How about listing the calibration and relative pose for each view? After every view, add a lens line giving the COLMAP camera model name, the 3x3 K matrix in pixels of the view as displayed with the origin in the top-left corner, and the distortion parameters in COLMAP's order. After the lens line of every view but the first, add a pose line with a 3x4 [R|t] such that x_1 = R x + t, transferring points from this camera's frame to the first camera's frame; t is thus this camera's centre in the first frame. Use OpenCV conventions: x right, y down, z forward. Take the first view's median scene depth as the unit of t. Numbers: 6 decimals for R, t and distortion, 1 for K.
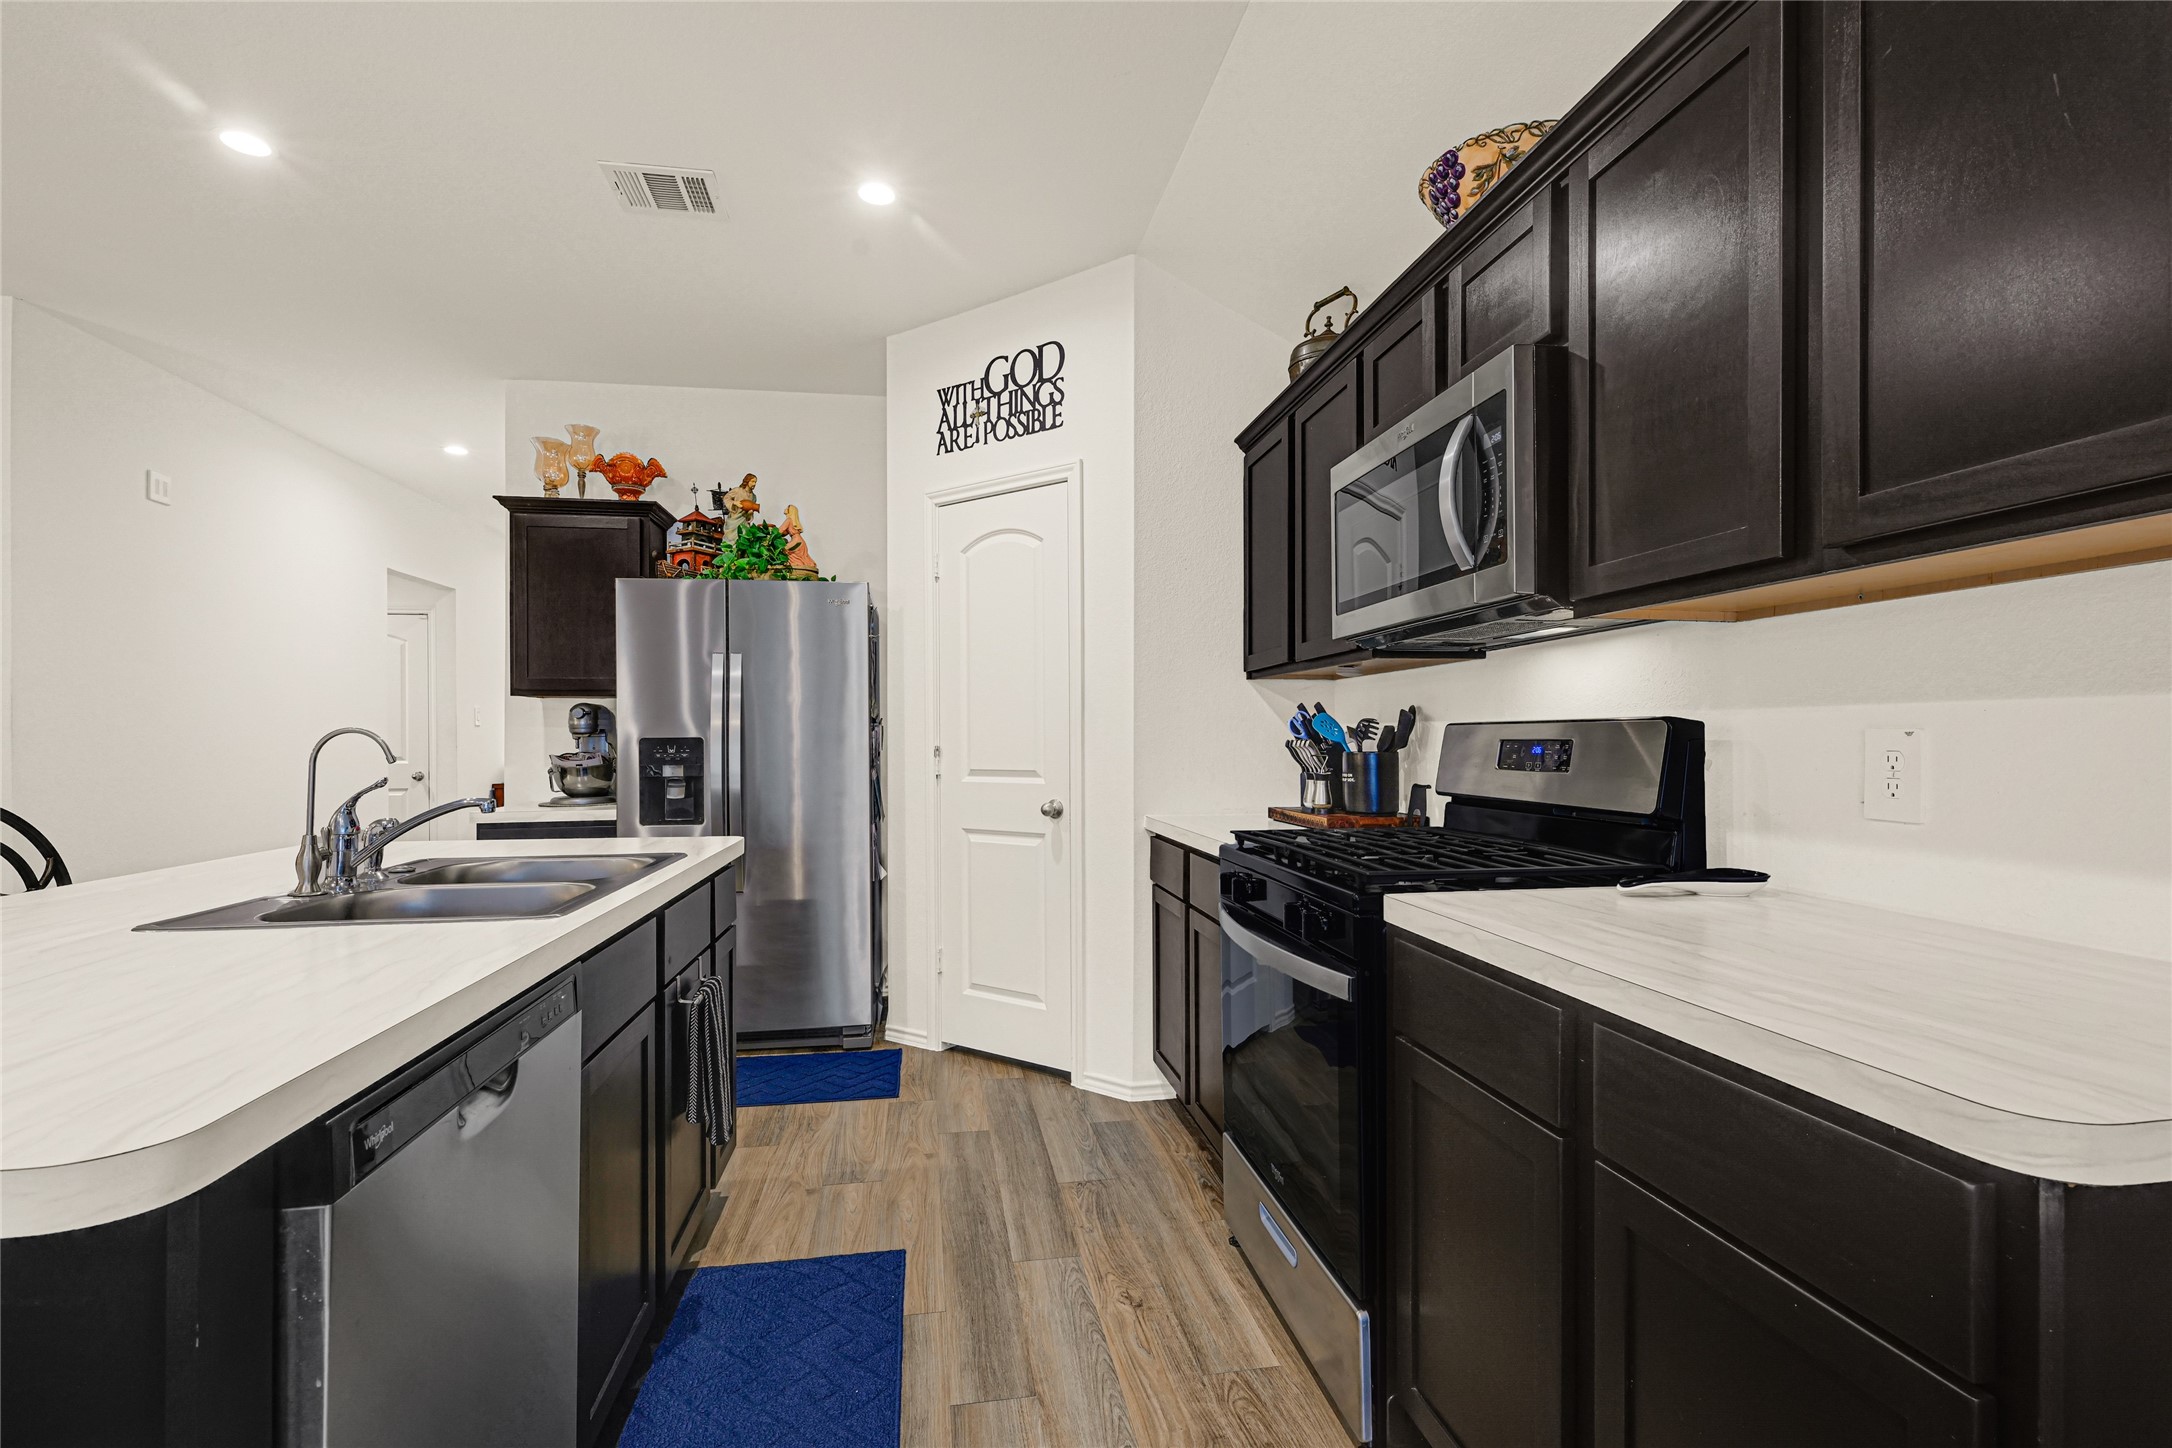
lens RADIAL K [[992.8, 0, 1081.6], [0, 992.8, 735.8], [0, 0, 1]] dist [0.001002, 0.000078]
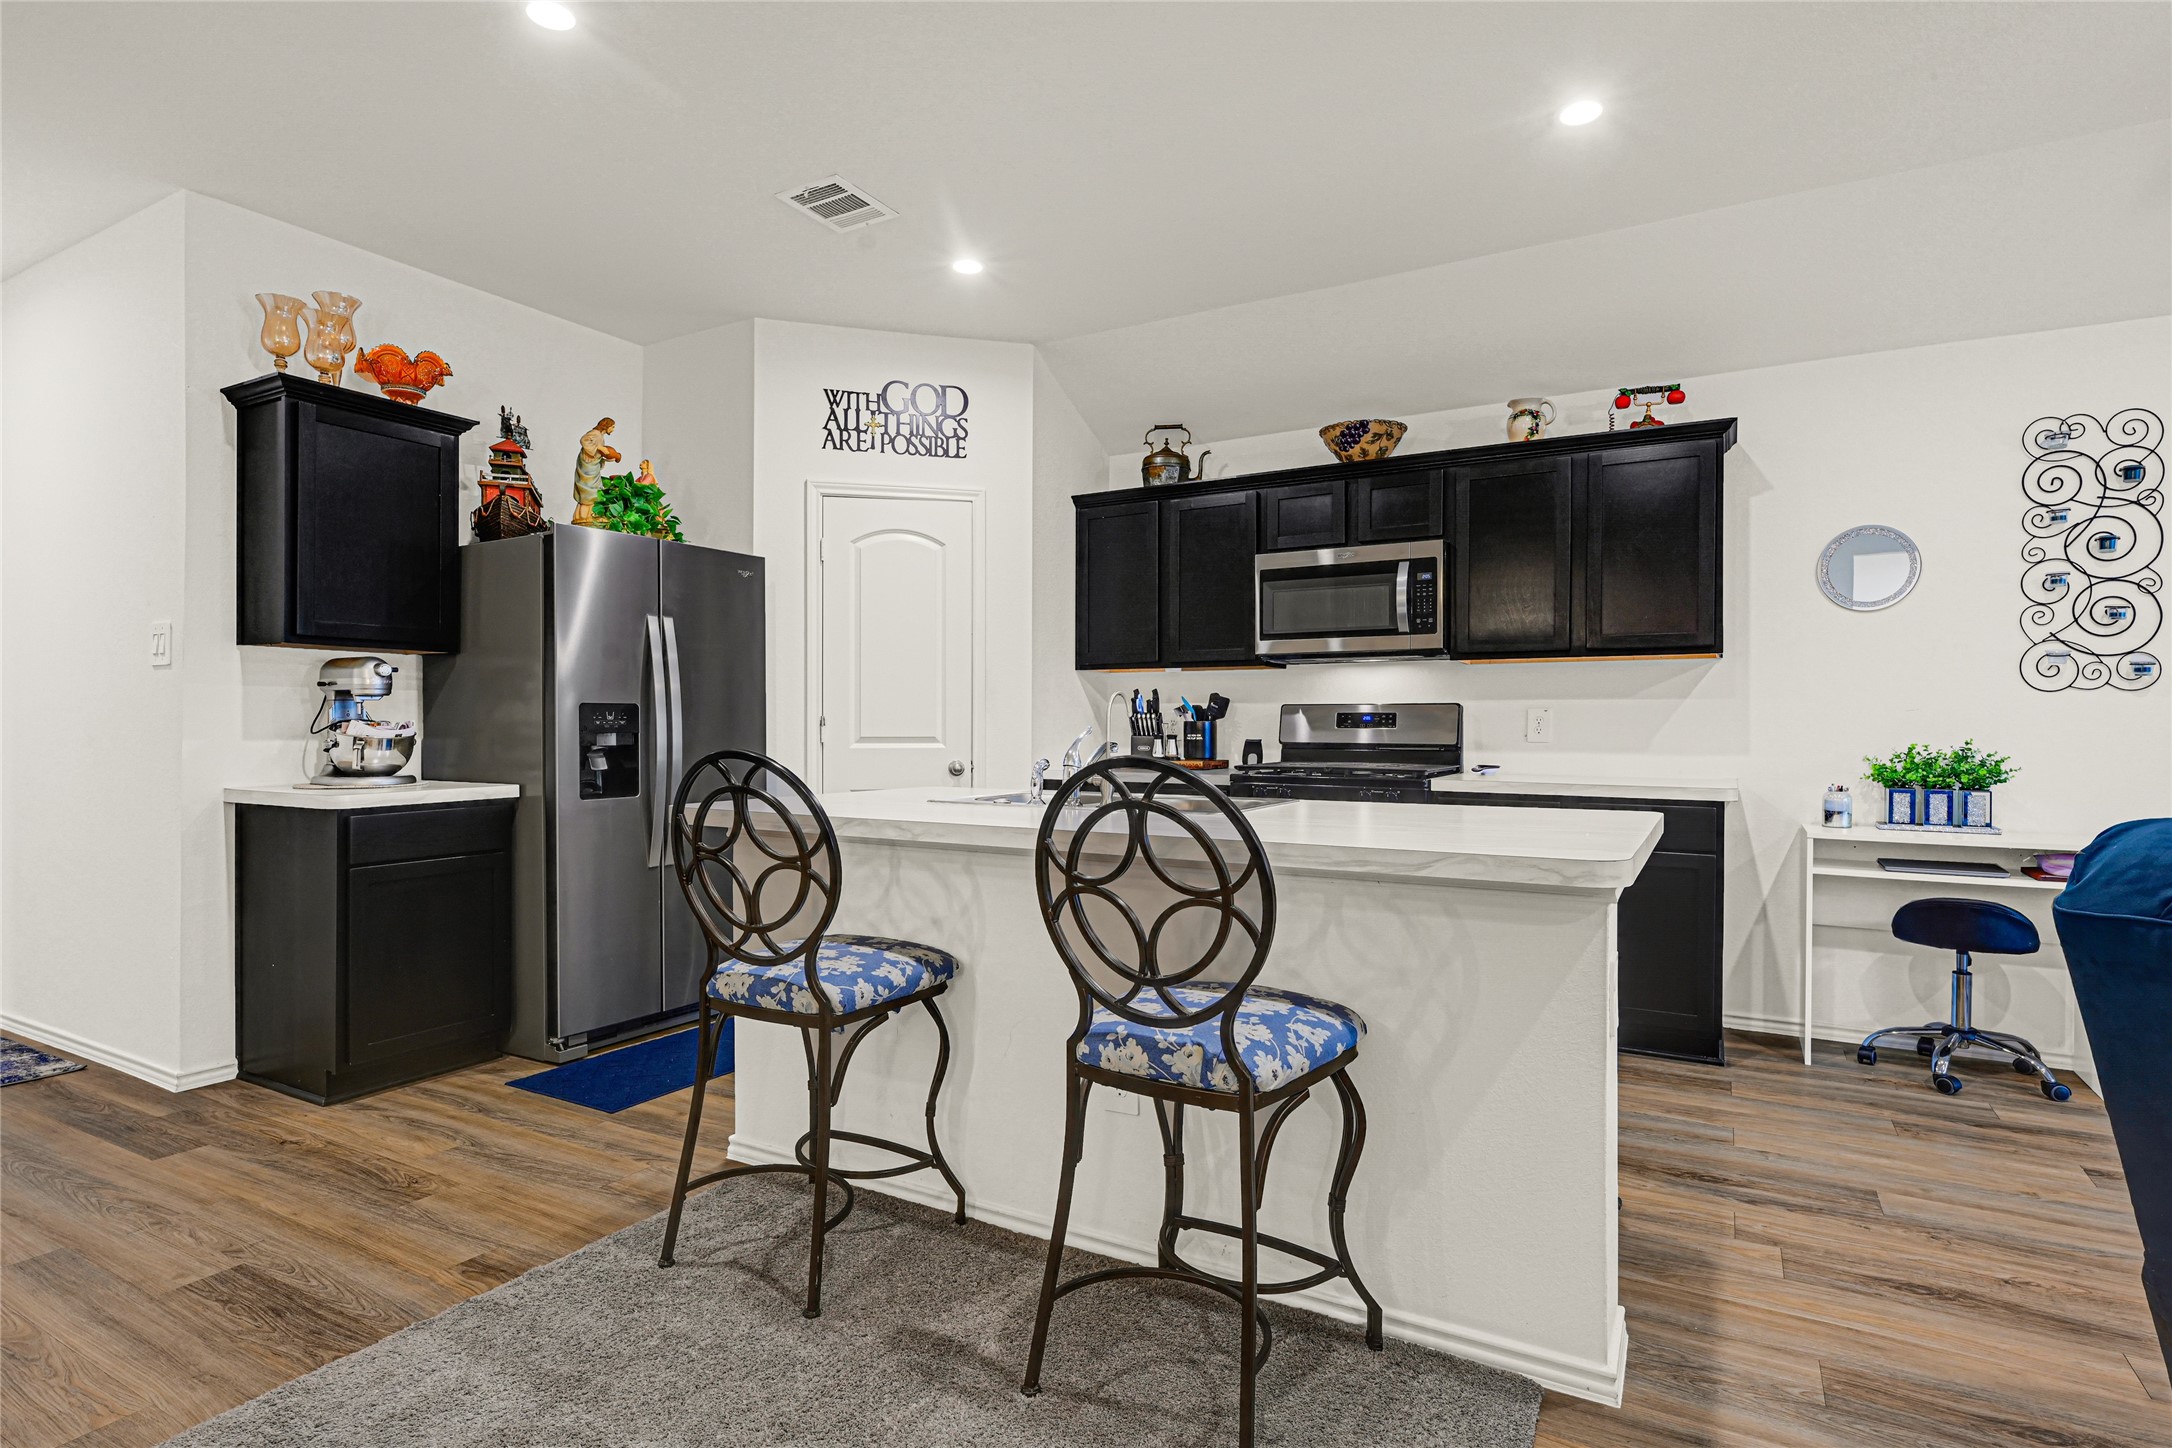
lens RADIAL K [[1113.7, 0, 1084.9], [0, 1113.7, 728.4], [0, 0, 1]] dist [0.005108, 0.000433]
pose [[0.626782, 0.004229, 0.779183, -0.952343], [-0.006993, 0.999976, 0.000197, 0.022156], [-0.779163, -0.005572, 0.626796, 0.011277]]
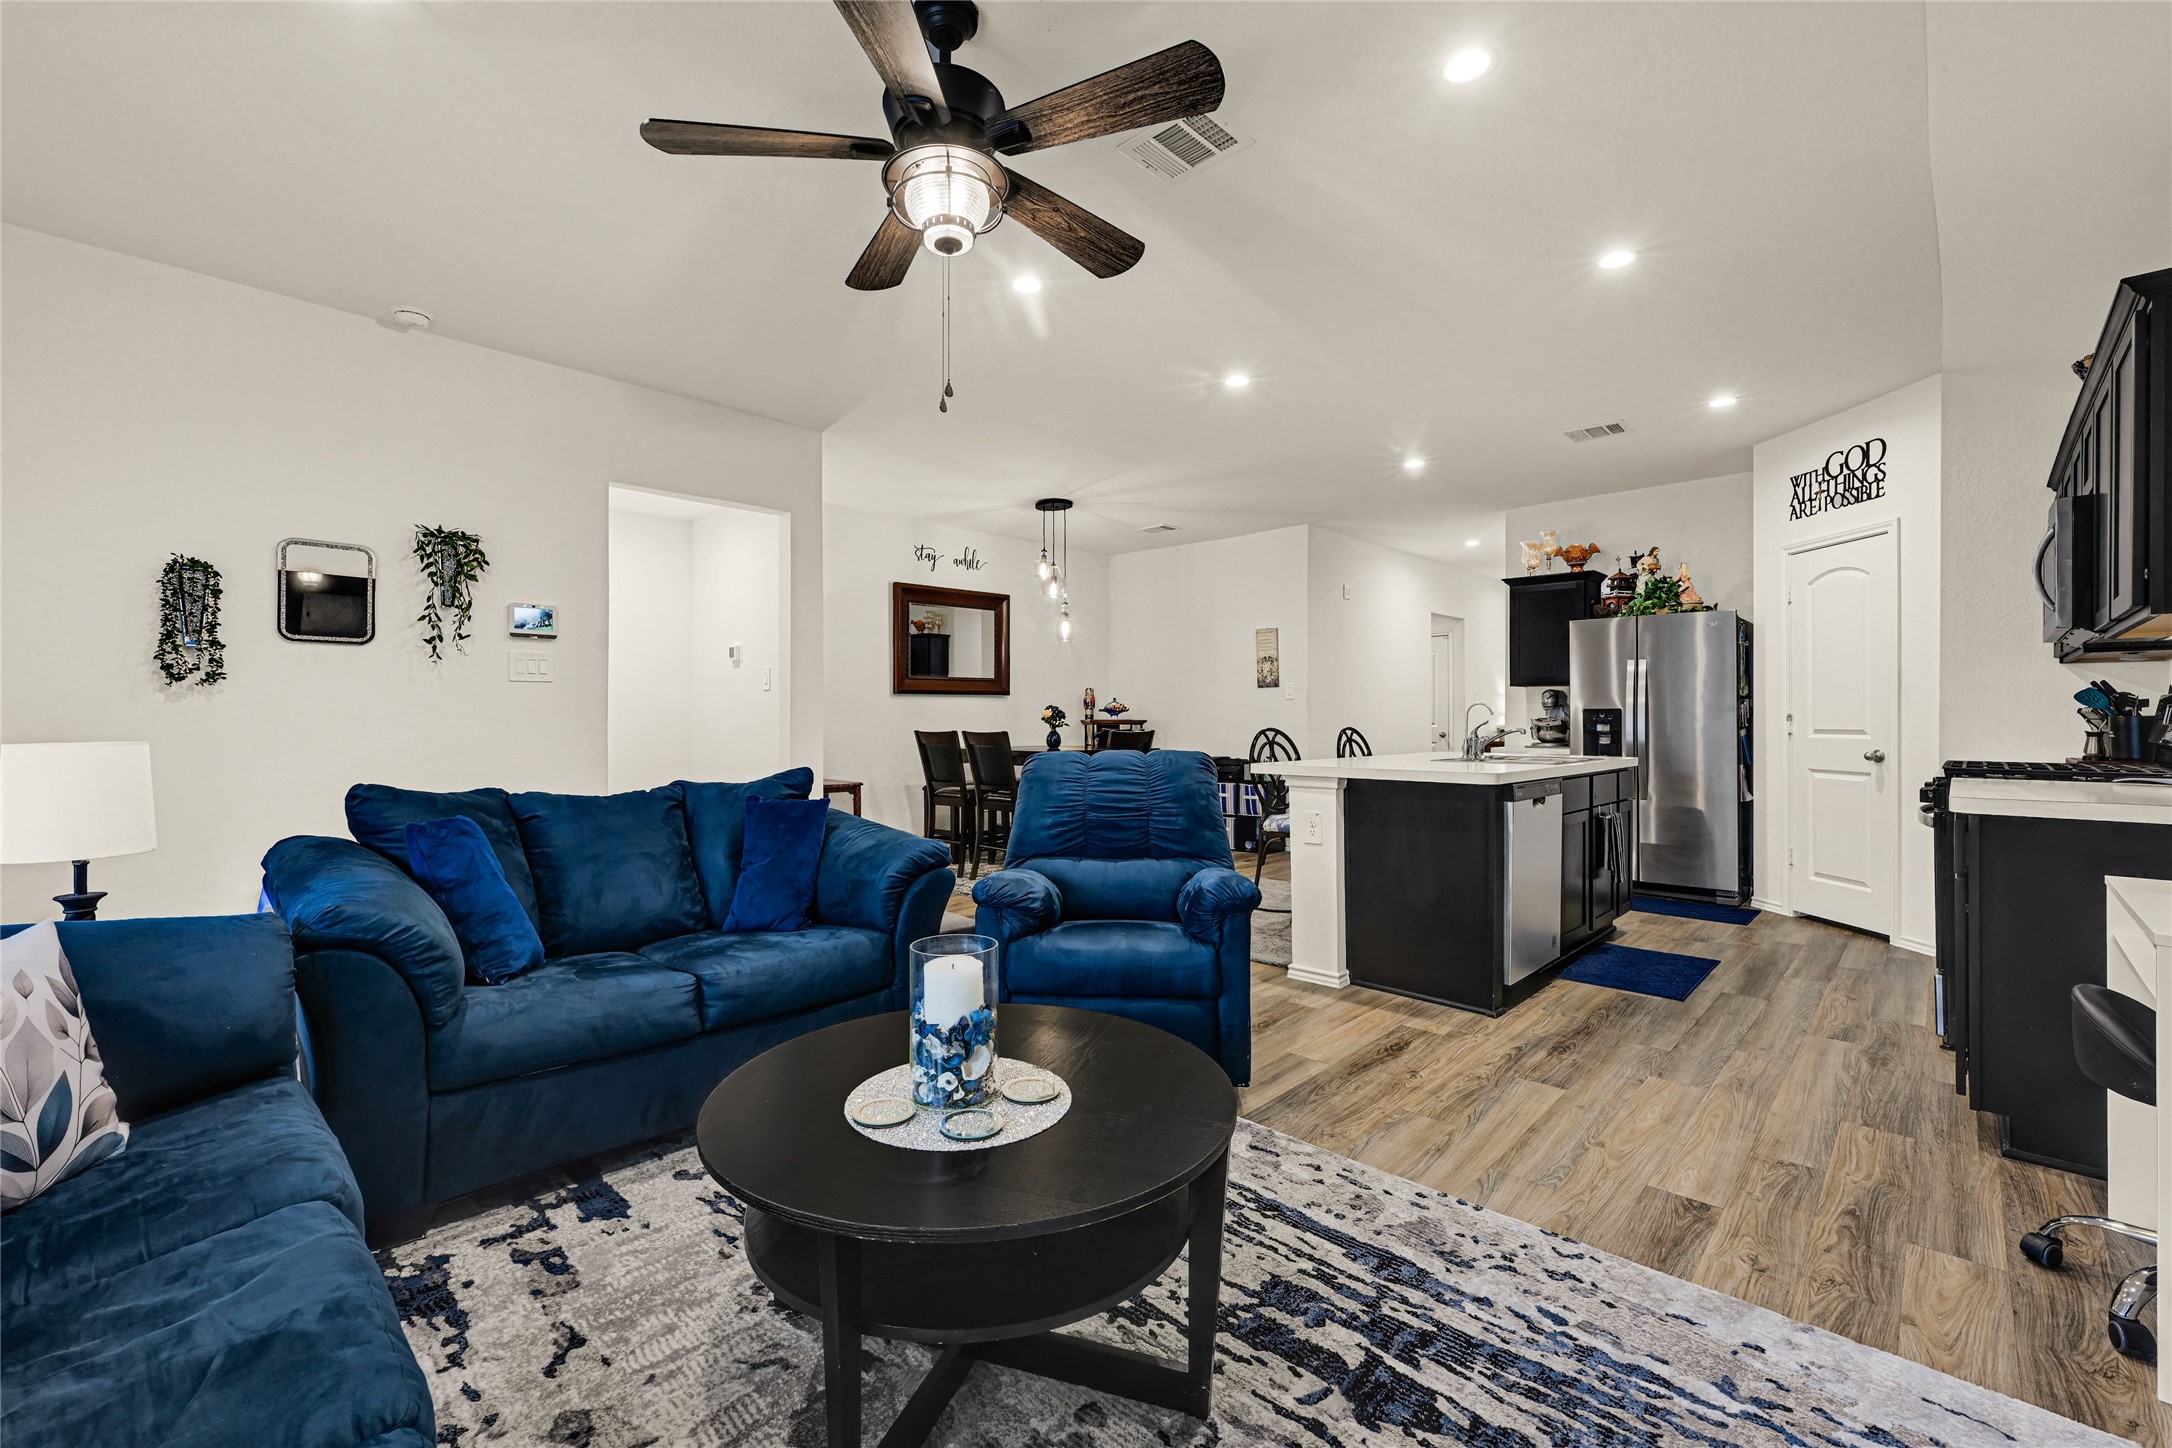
lens RADIAL K [[906.7, 0, 1079.9], [0, 906.7, 711.4], [0, 0, 1]] dist [-0.000394, 0.001273]
pose [[0.600249, 0.000016, -0.799814, 0.321462], [-0.002778, 0.999994, -0.002065, 0.012865], [0.799809, 0.003462, 0.600245, -0.716347]]
